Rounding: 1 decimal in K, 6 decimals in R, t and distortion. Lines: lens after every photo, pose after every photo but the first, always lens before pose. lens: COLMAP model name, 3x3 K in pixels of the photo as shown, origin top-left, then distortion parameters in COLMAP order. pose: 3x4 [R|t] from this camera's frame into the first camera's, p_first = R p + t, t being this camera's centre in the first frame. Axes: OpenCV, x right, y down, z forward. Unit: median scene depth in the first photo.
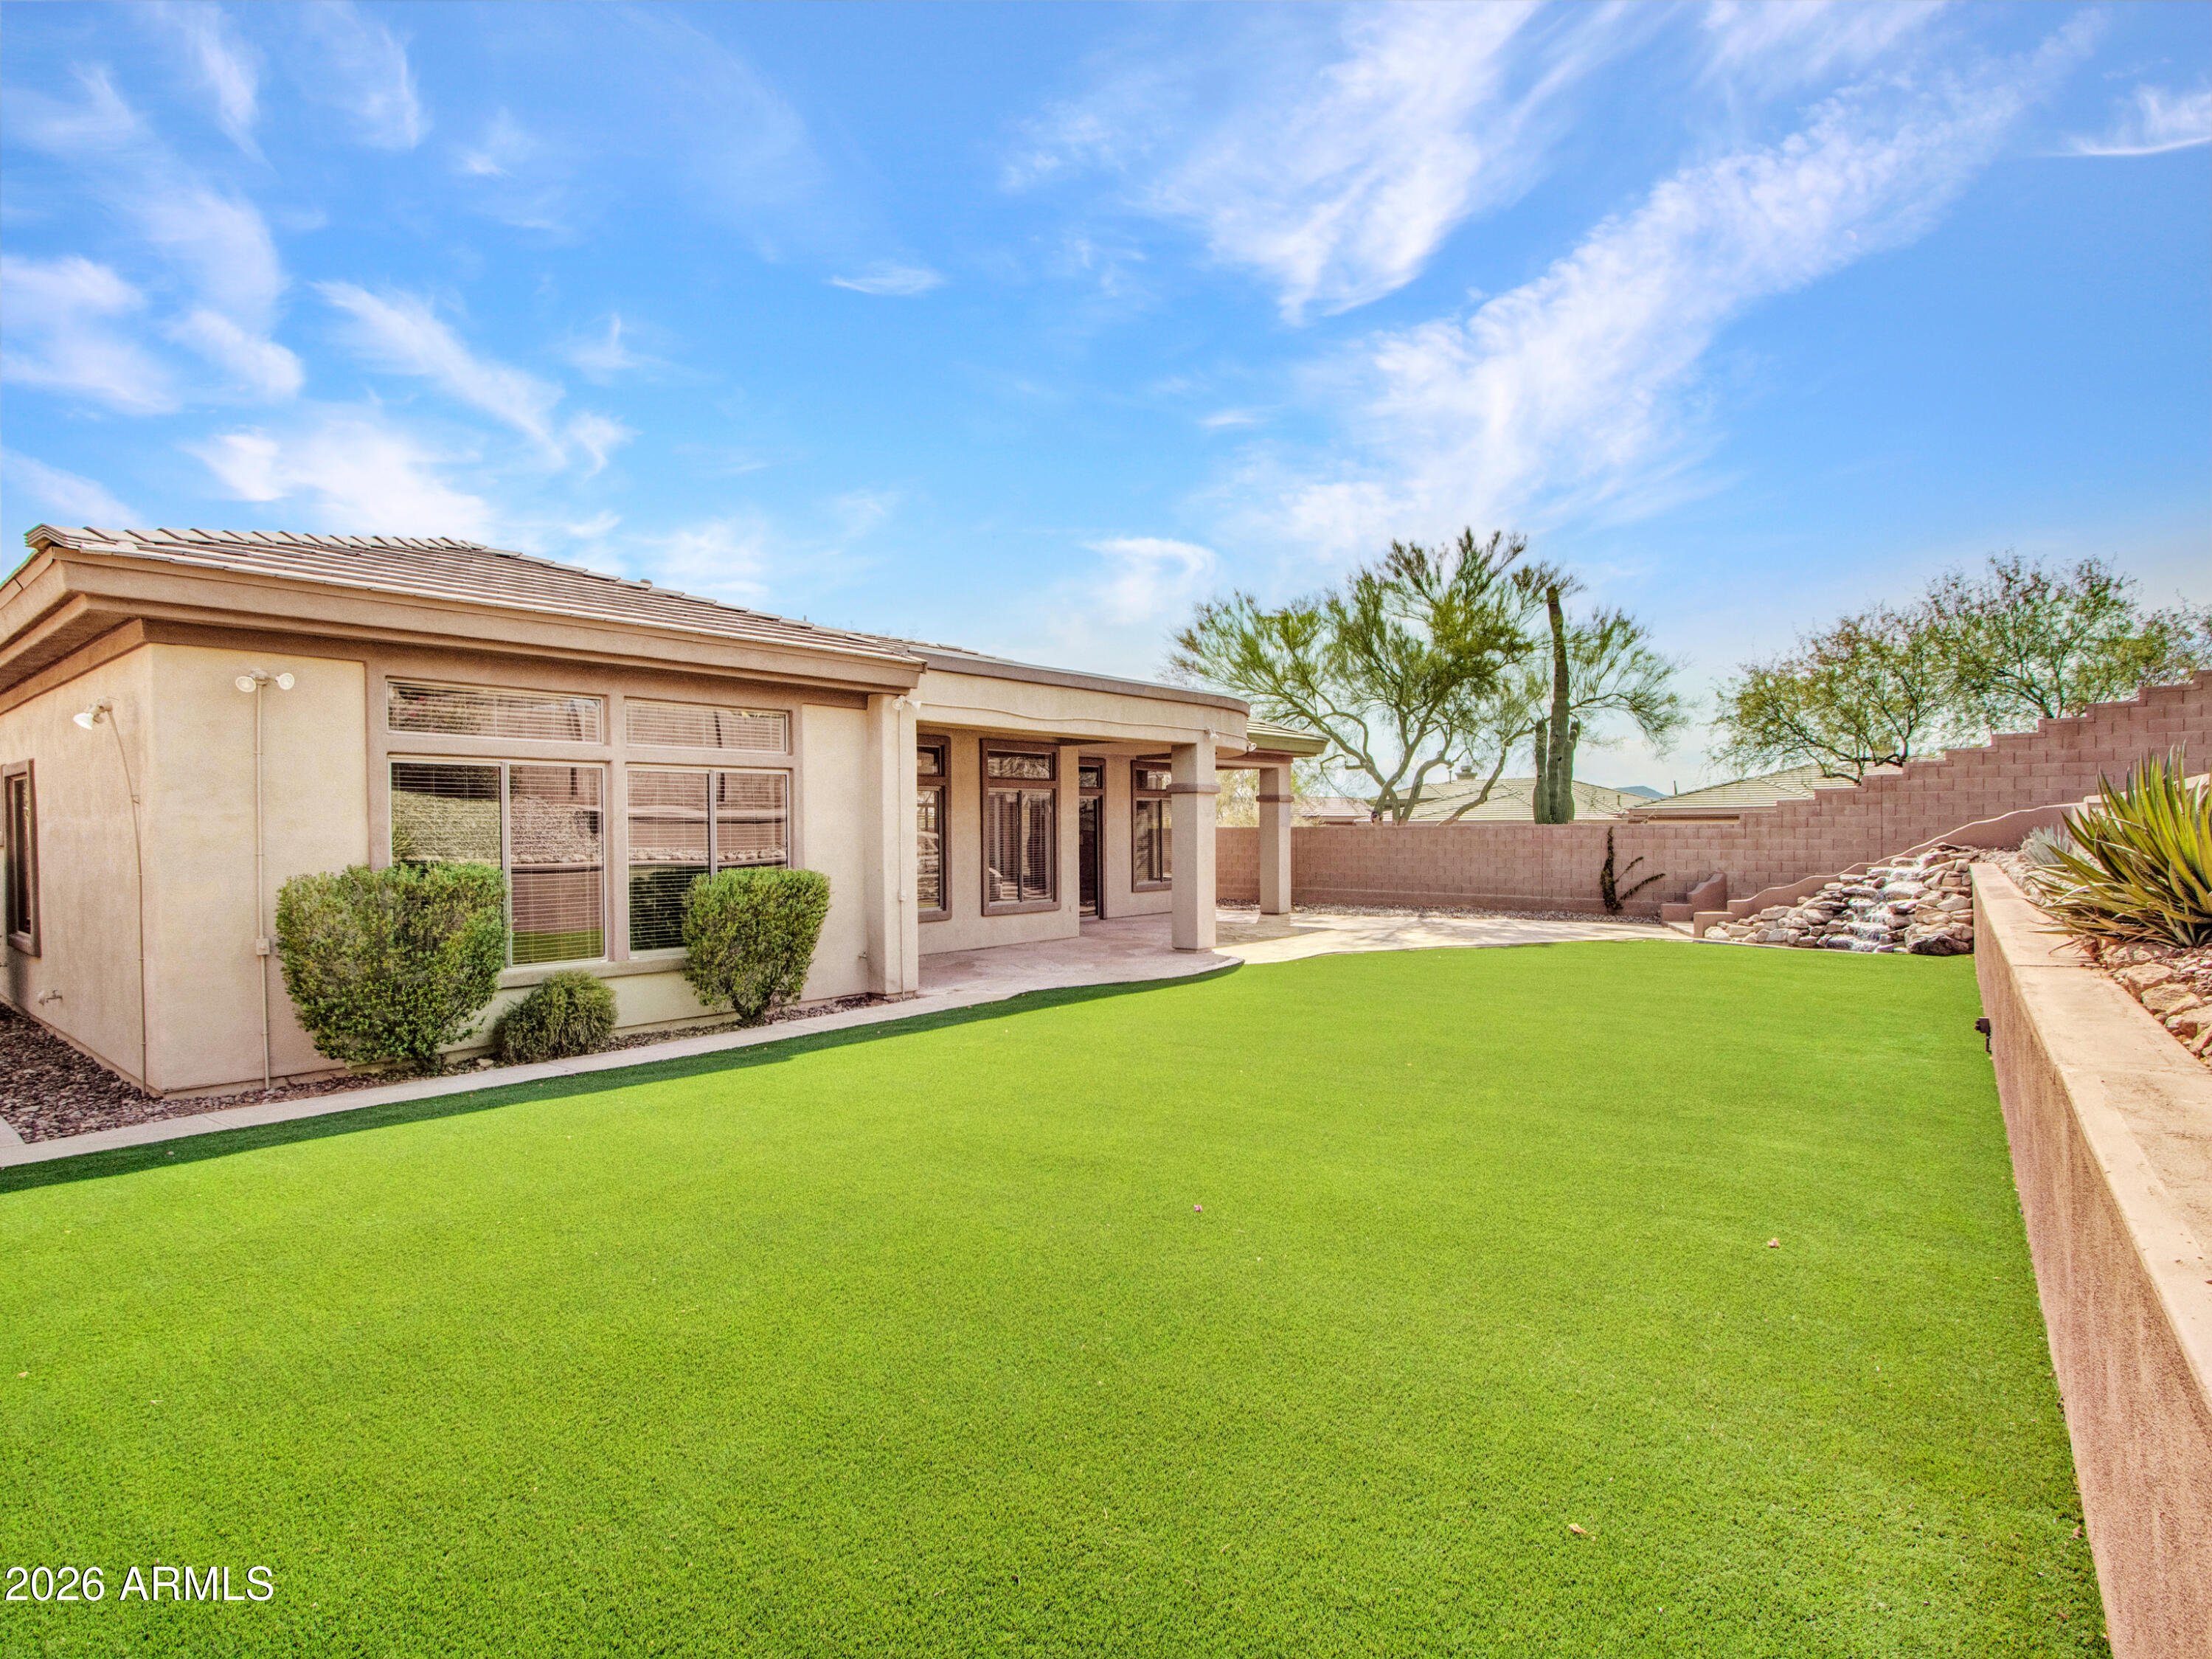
lens RADIAL K [[1155.1, 0, 1110.6], [0, 1155.1, 844.1], [0, 0, 1]] dist [-0.012254, 0.000319]
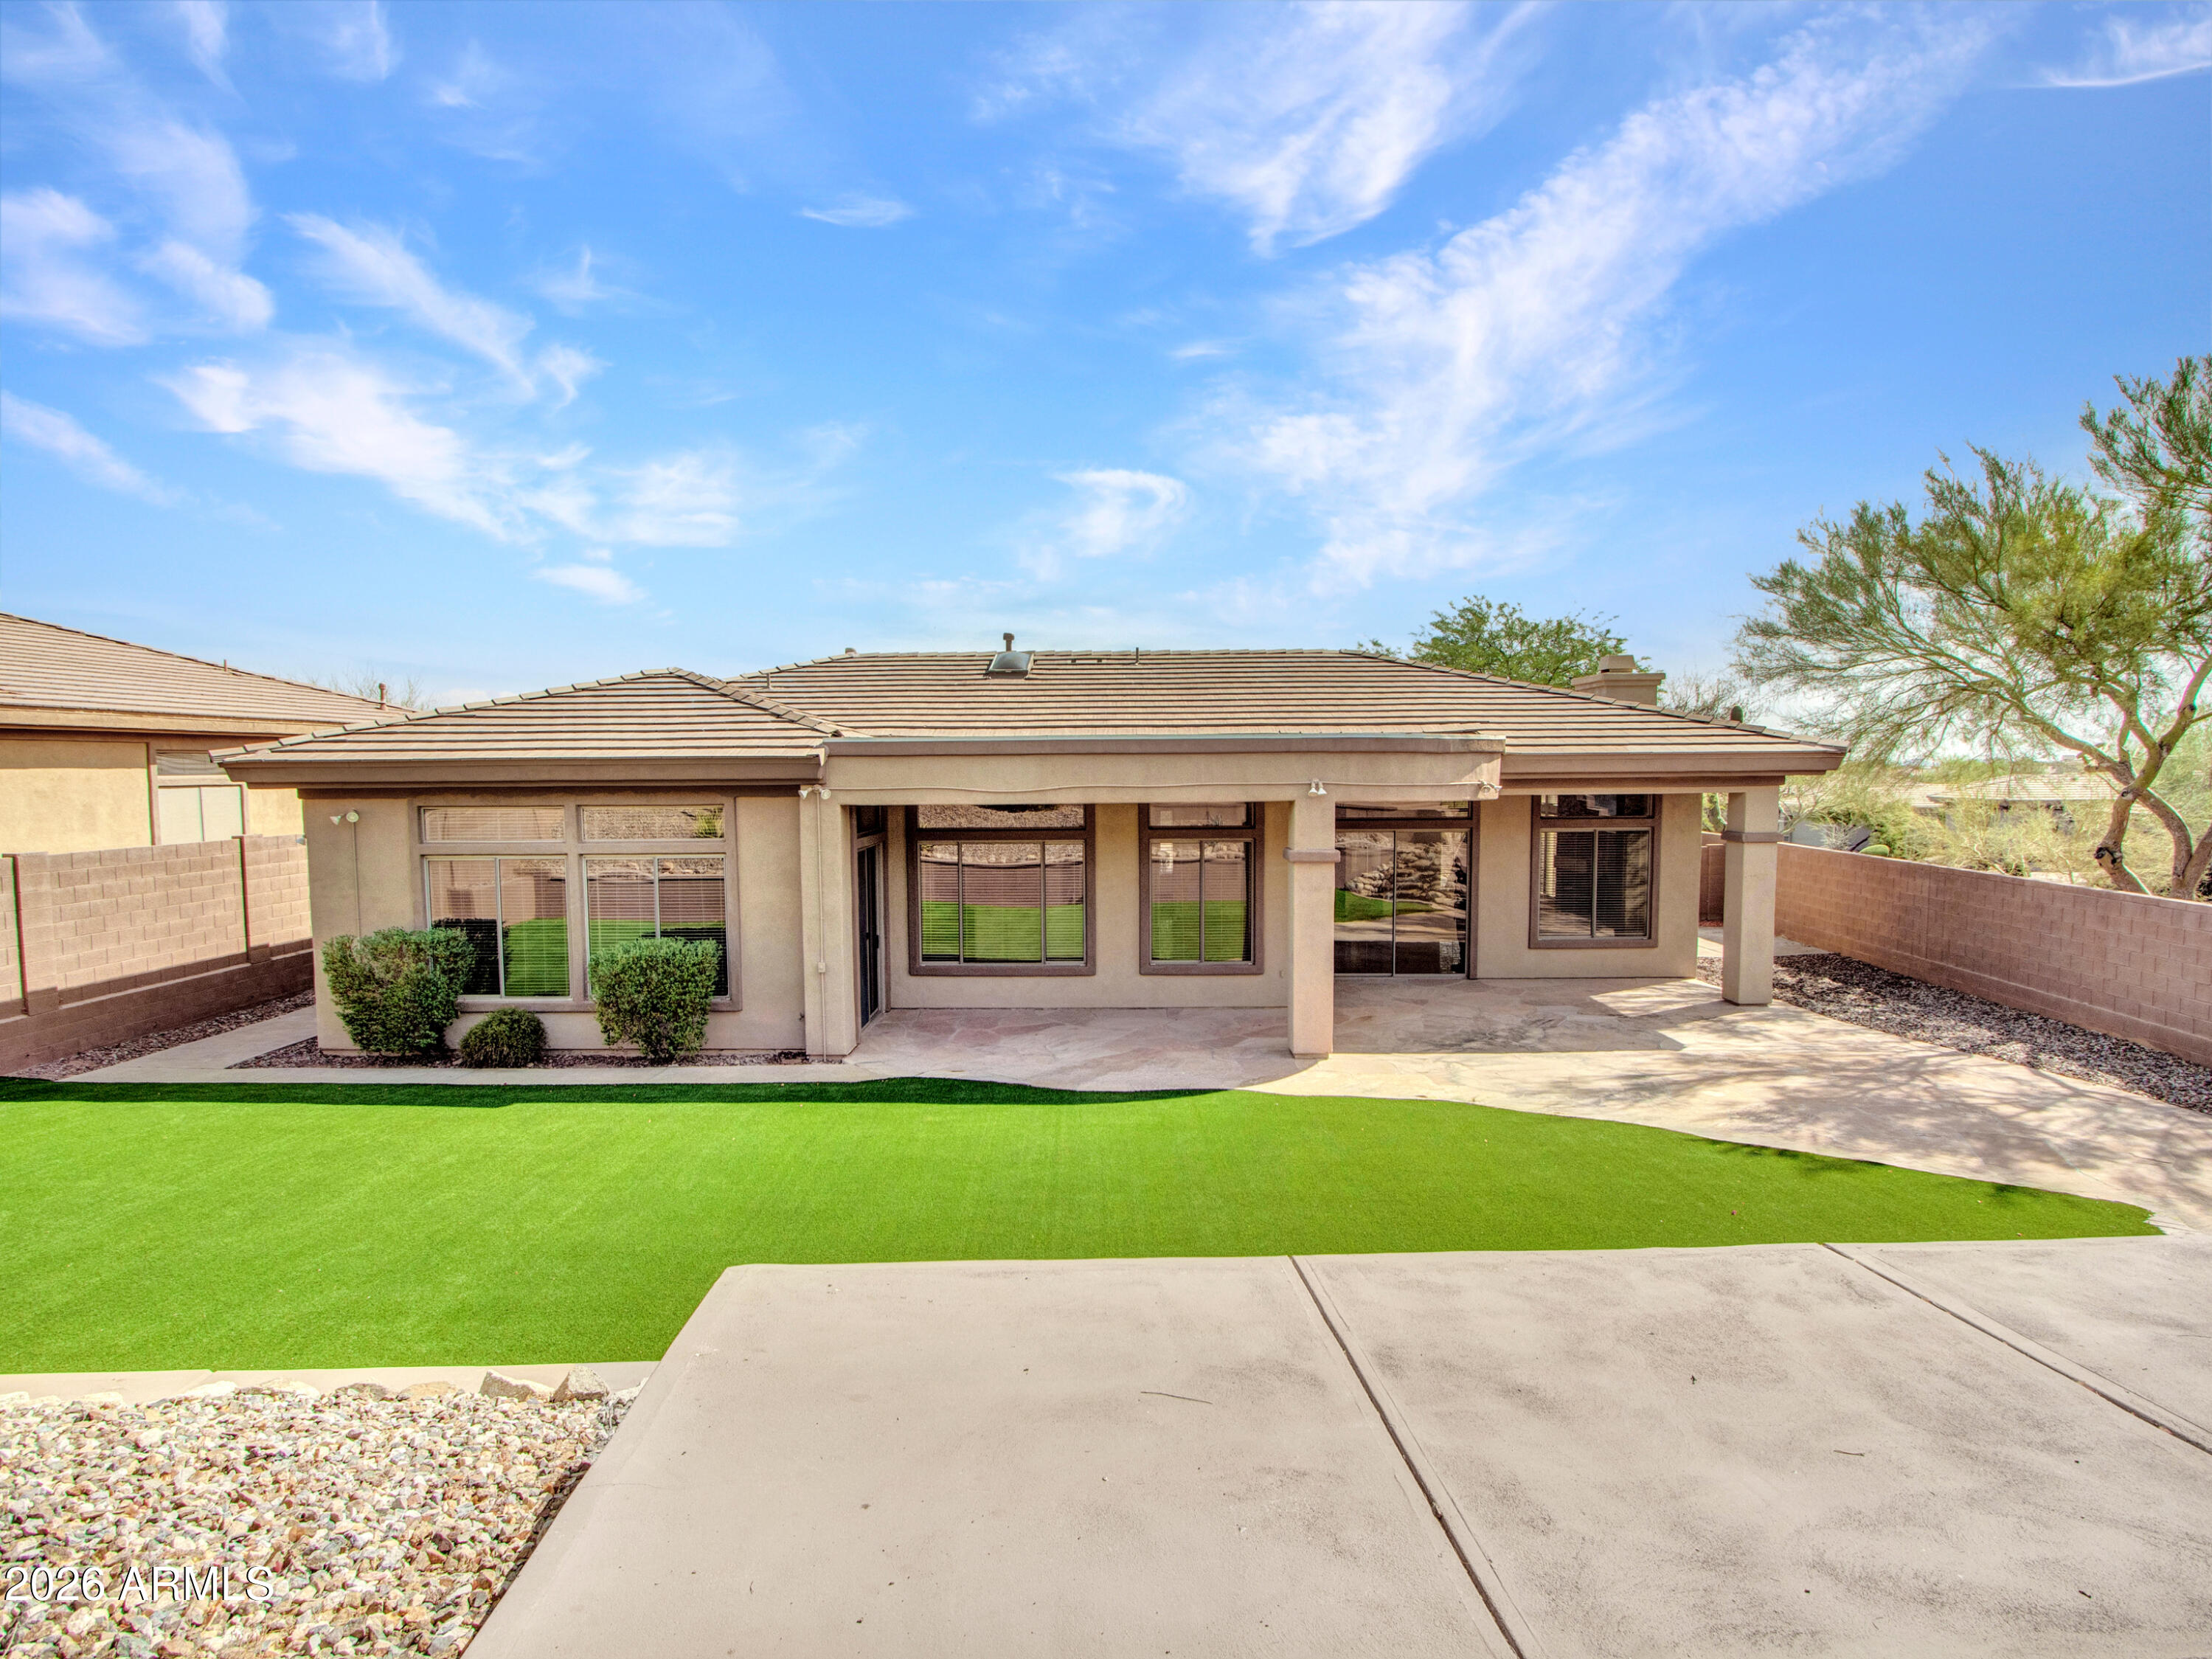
lens RADIAL K [[1155.1, 0, 1106.3], [0, 1155.1, 837.5], [0, 0, 1]] dist [-0.012254, 0.000319]
pose [[0.623353, 0.050902, -0.780282, 0.602504], [-0.008395, 0.998257, 0.058415, -0.104229], [0.781896, -0.029863, 0.622693, 0.387305]]
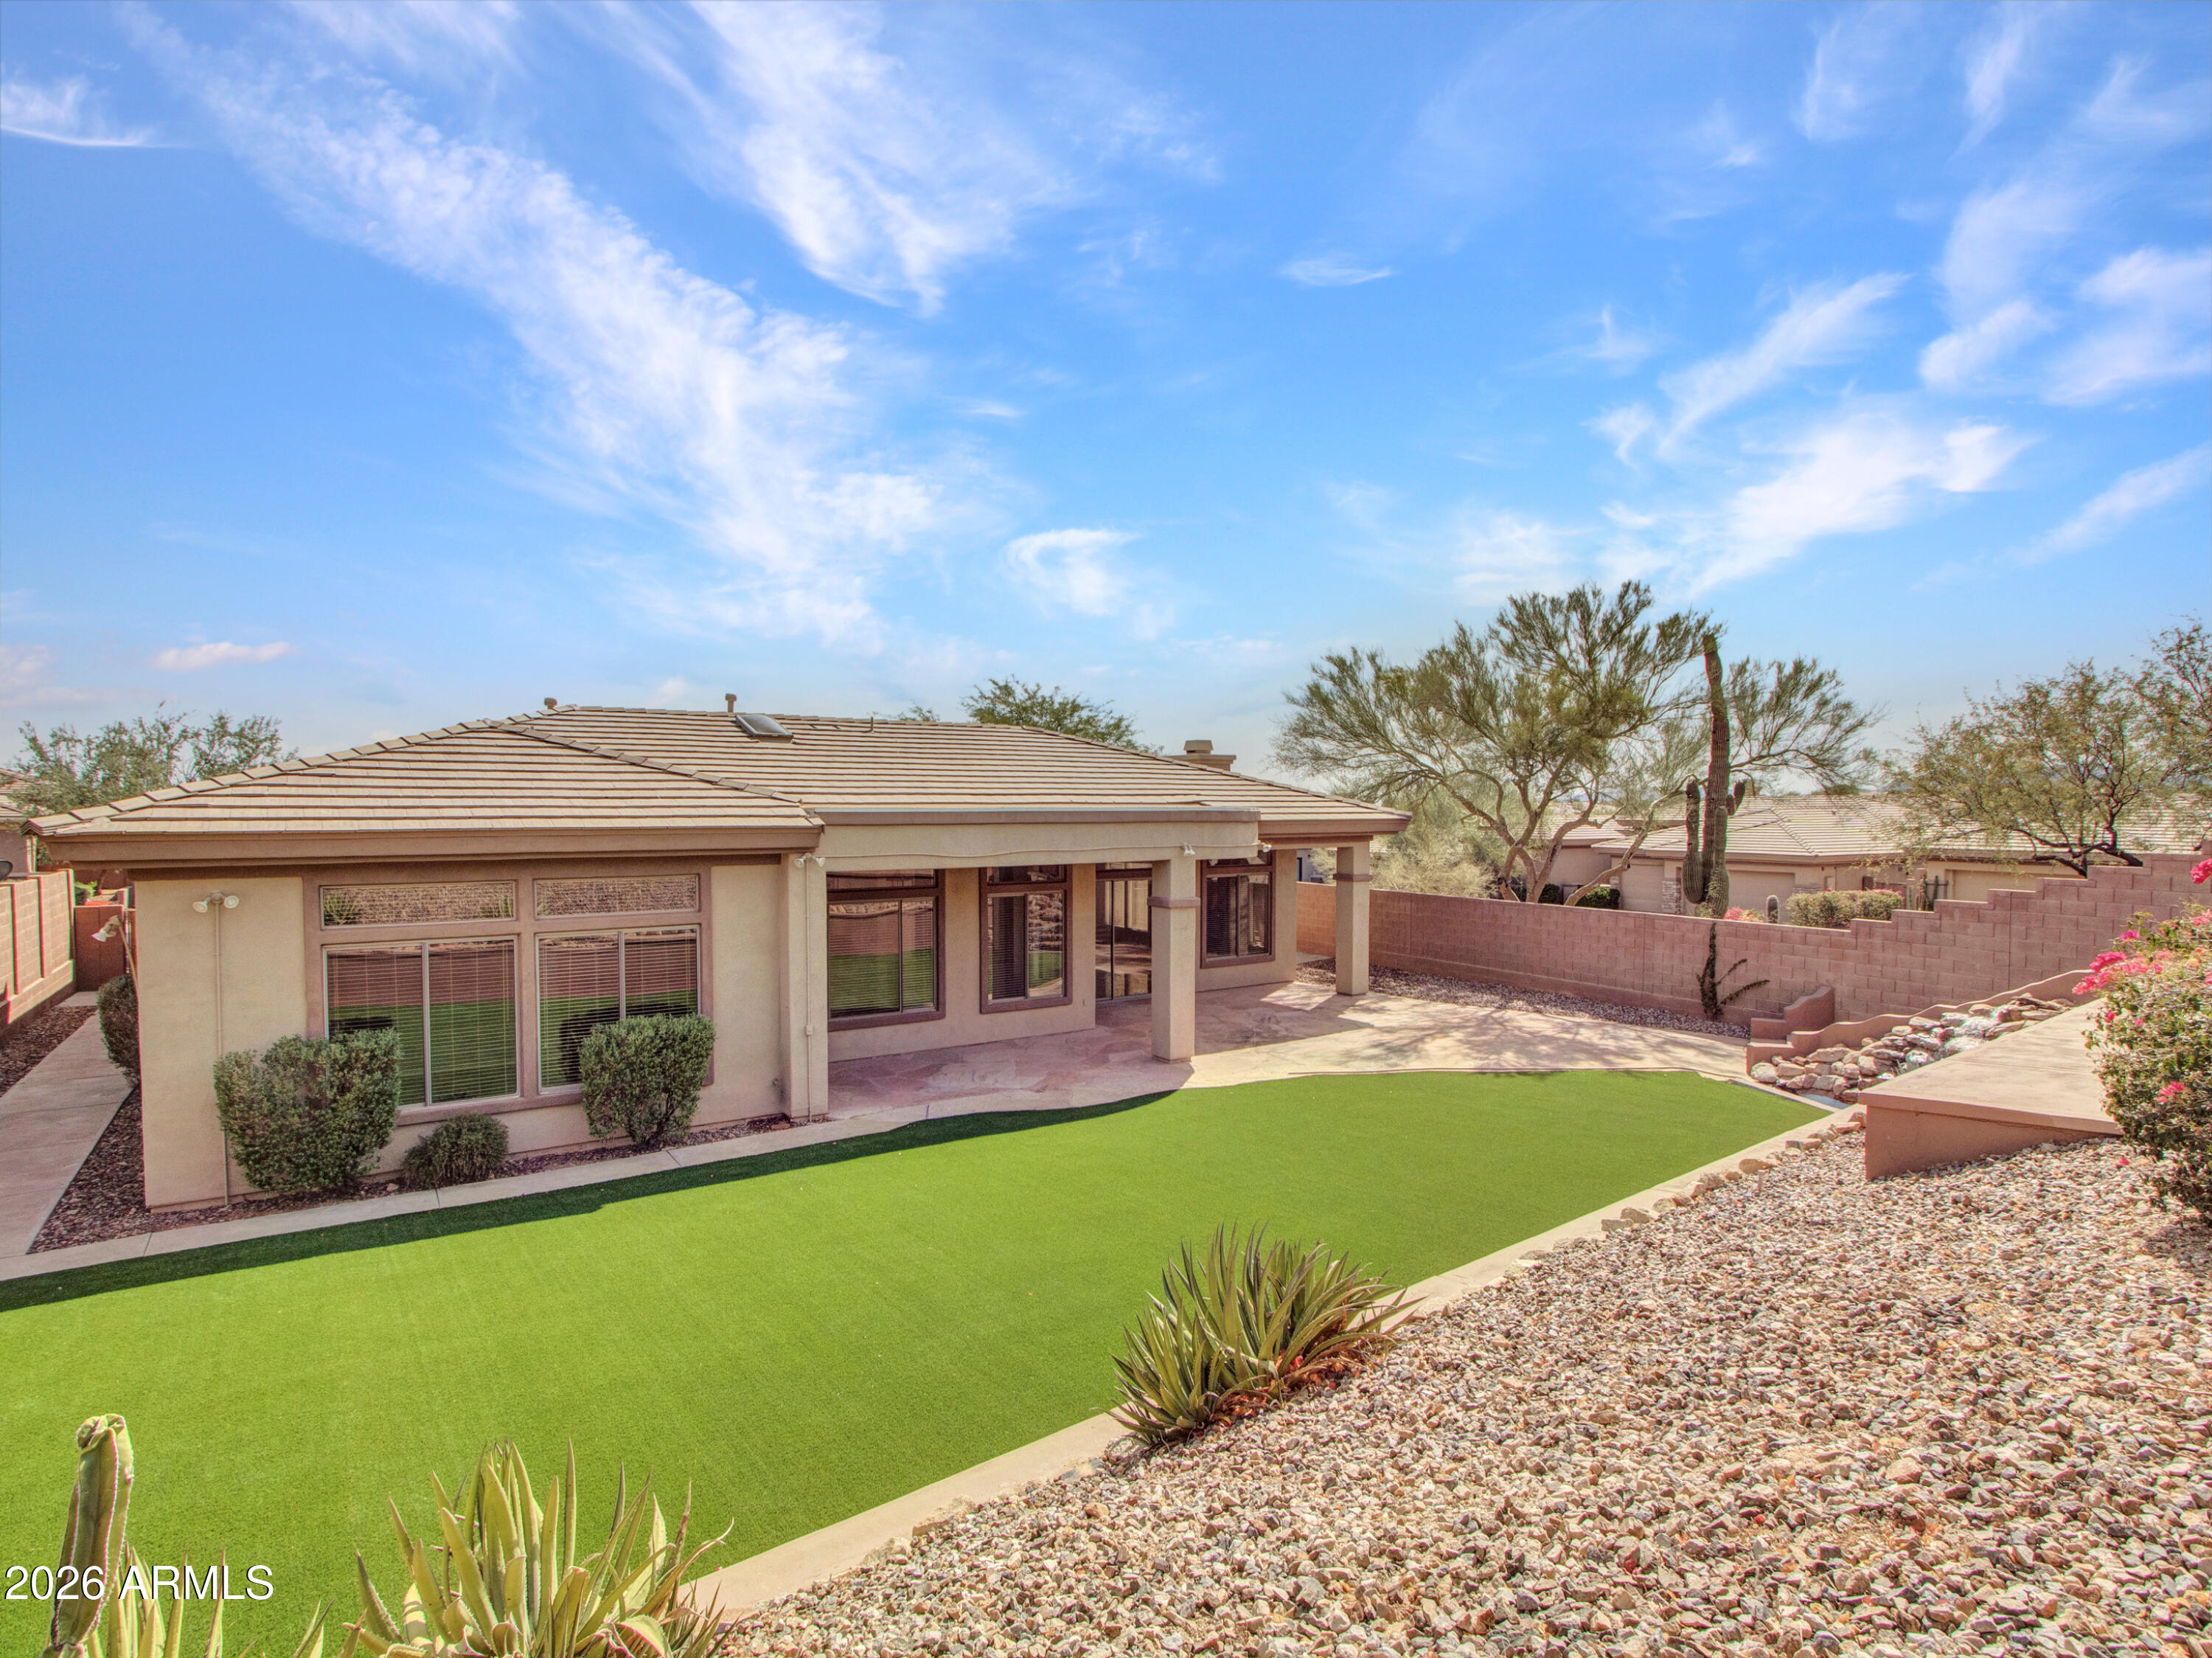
lens RADIAL K [[1155.2, 0, 1107.2], [0, 1155.2, 837.9], [0, 0, 1]] dist [-0.012254, 0.000319]
pose [[0.962144, 0.014732, -0.272143, 0.290535], [-0.011464, 0.999842, 0.013596, -0.116508], [0.272300, -0.009962, 0.962161, 0.000524]]
